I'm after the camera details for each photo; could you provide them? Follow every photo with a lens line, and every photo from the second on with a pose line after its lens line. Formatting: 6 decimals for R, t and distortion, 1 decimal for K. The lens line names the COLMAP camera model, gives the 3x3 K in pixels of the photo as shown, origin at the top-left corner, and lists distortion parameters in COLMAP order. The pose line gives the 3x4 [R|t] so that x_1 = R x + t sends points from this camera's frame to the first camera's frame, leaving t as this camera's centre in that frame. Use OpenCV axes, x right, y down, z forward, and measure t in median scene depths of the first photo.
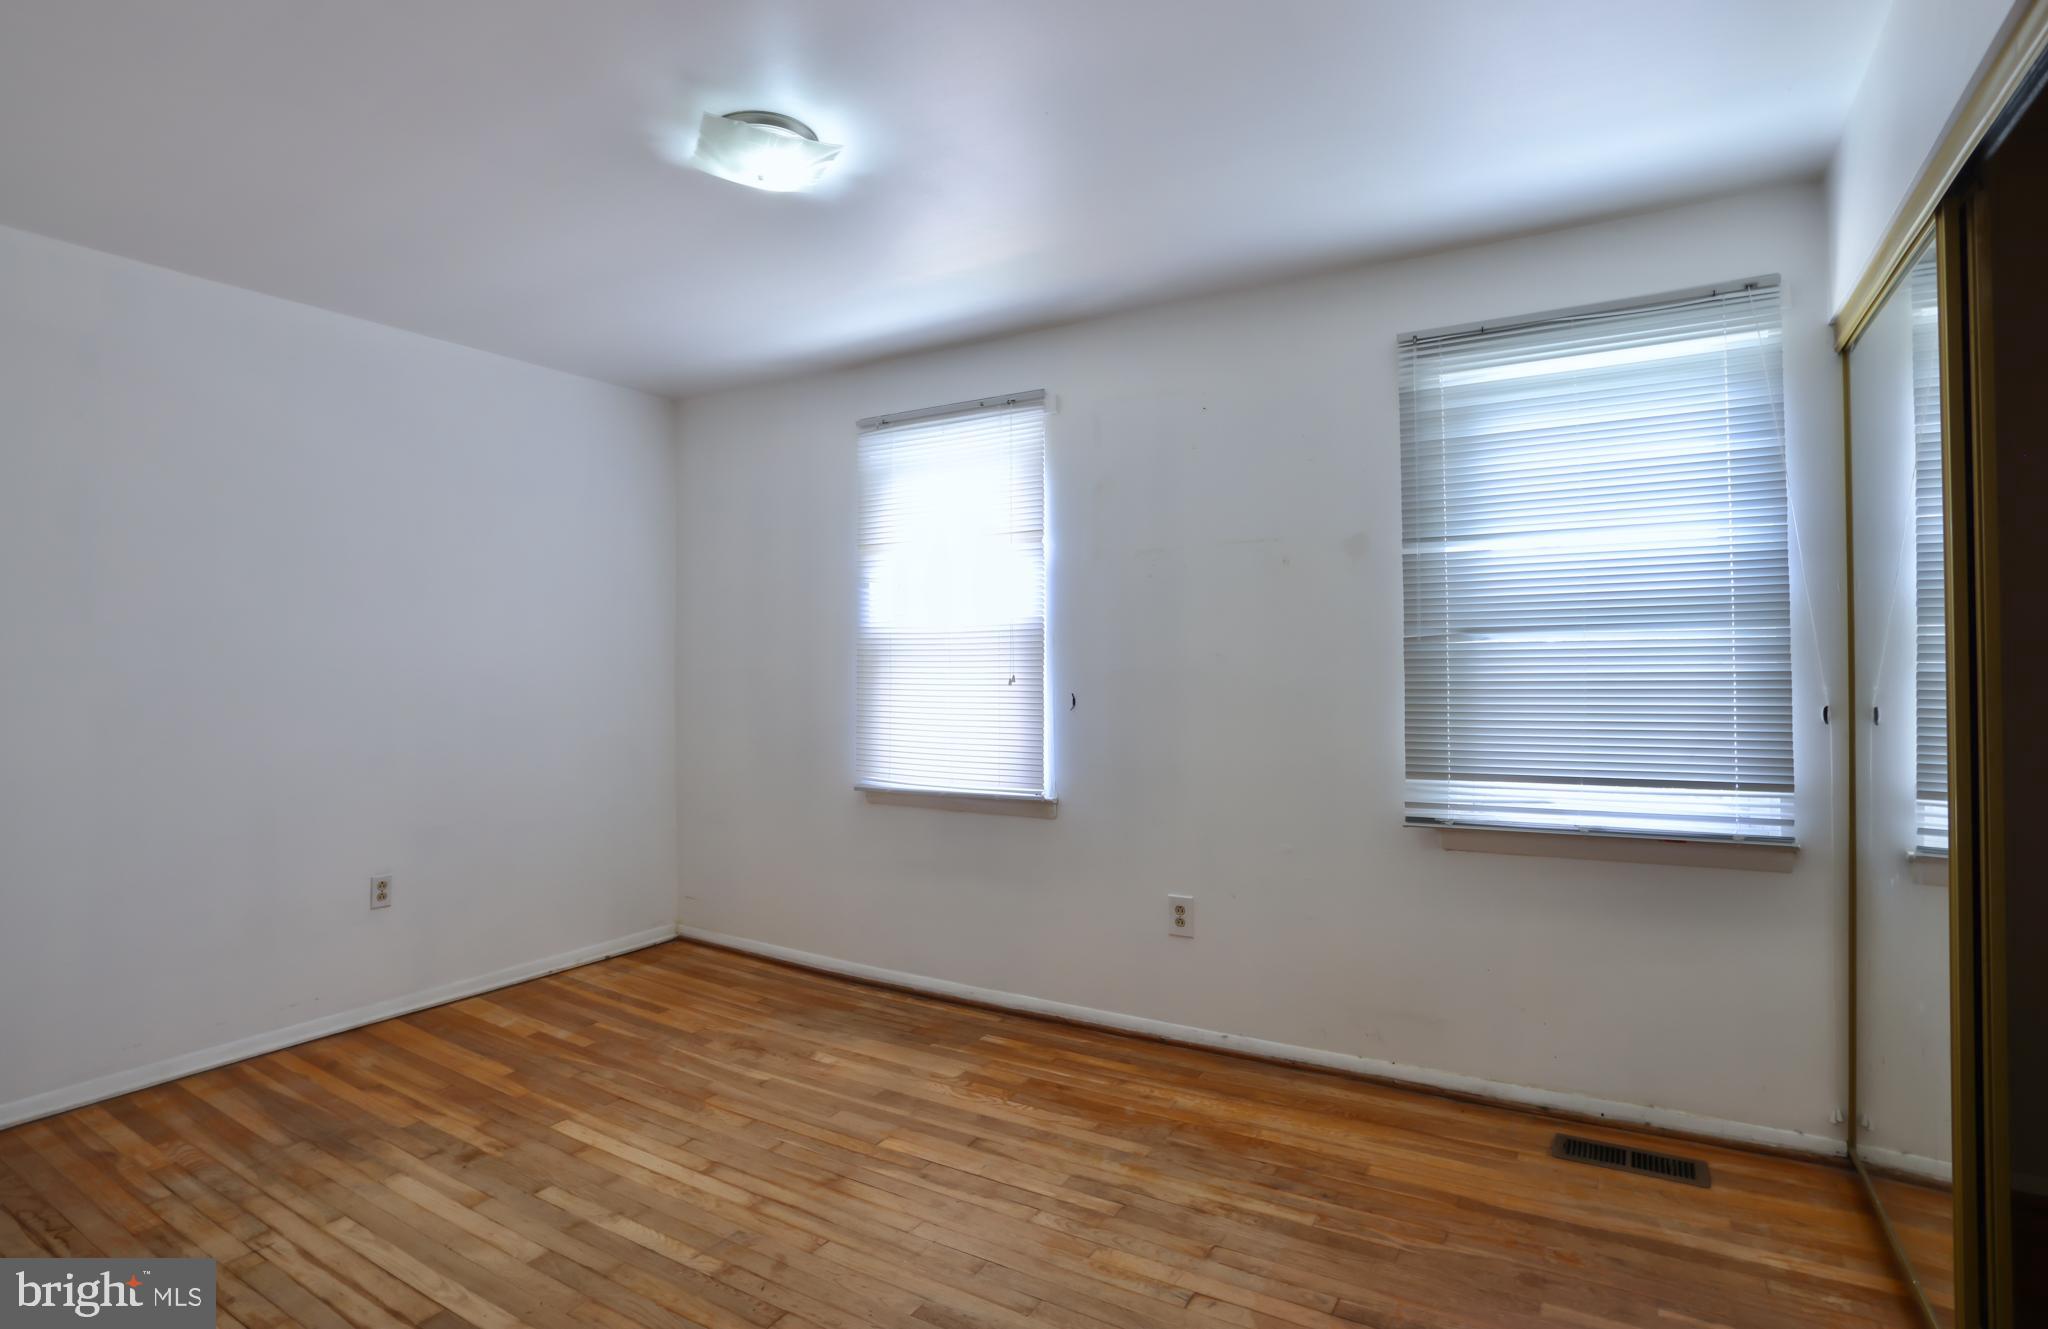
lens RADIAL K [[997.4, 0, 1013.5], [0, 997.4, 658.5], [0, 0, 1]] dist [-0.018872, 0.000556]
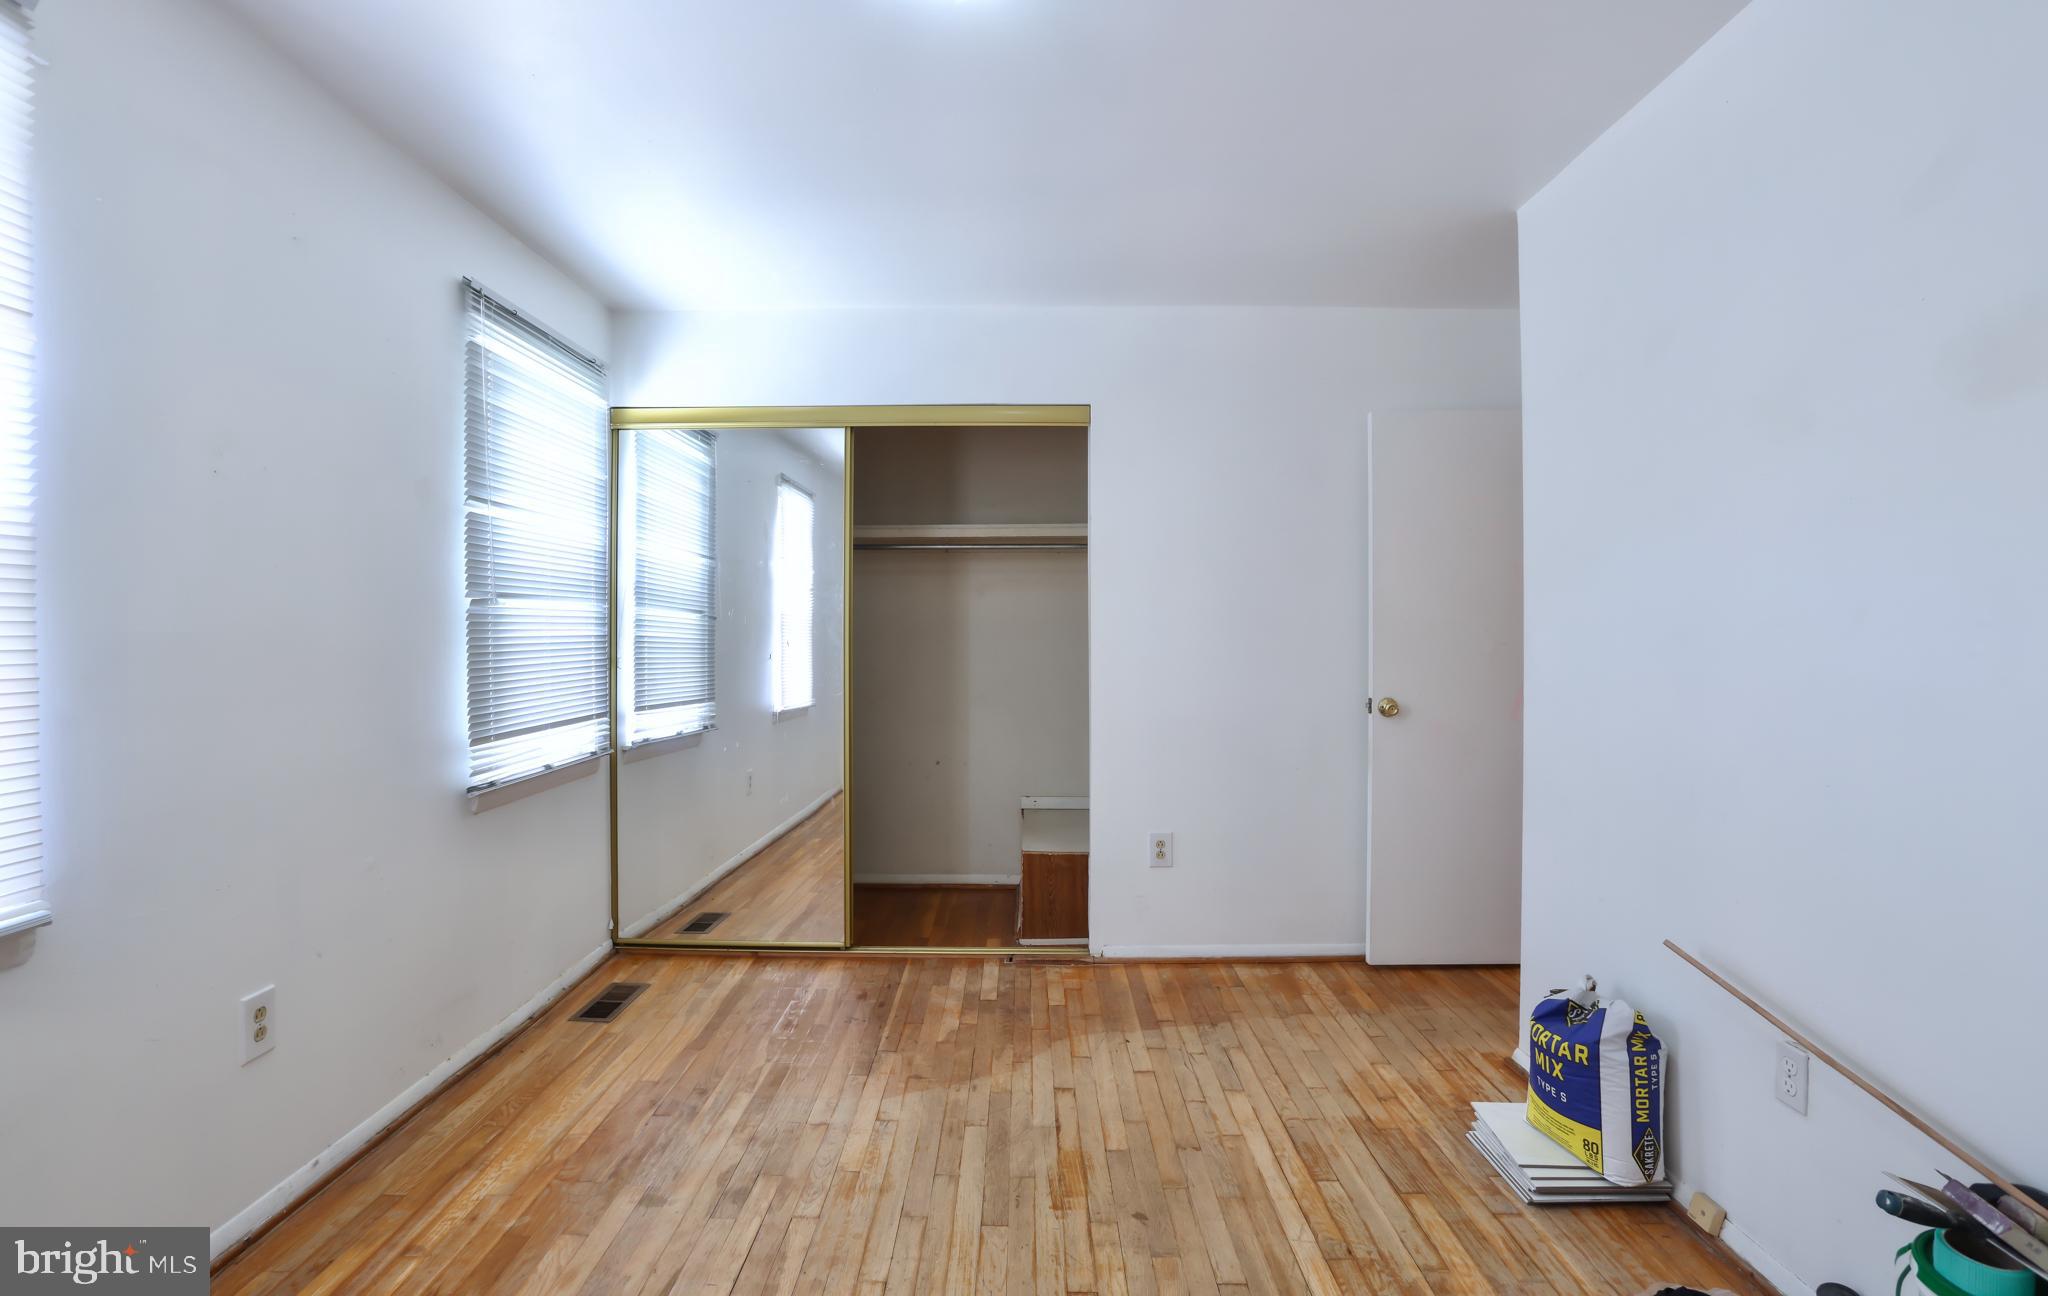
lens RADIAL K [[1032.0, 0, 1018.0], [0, 1032.0, 647.4], [0, 0, 1]] dist [-0.026804, 0.007399]
pose [[-0.523791, -0.000710, 0.851846, -0.787999], [-0.004612, 0.999987, -0.002003, 0.026907], [-0.851834, -0.004978, -0.523788, 1.172268]]
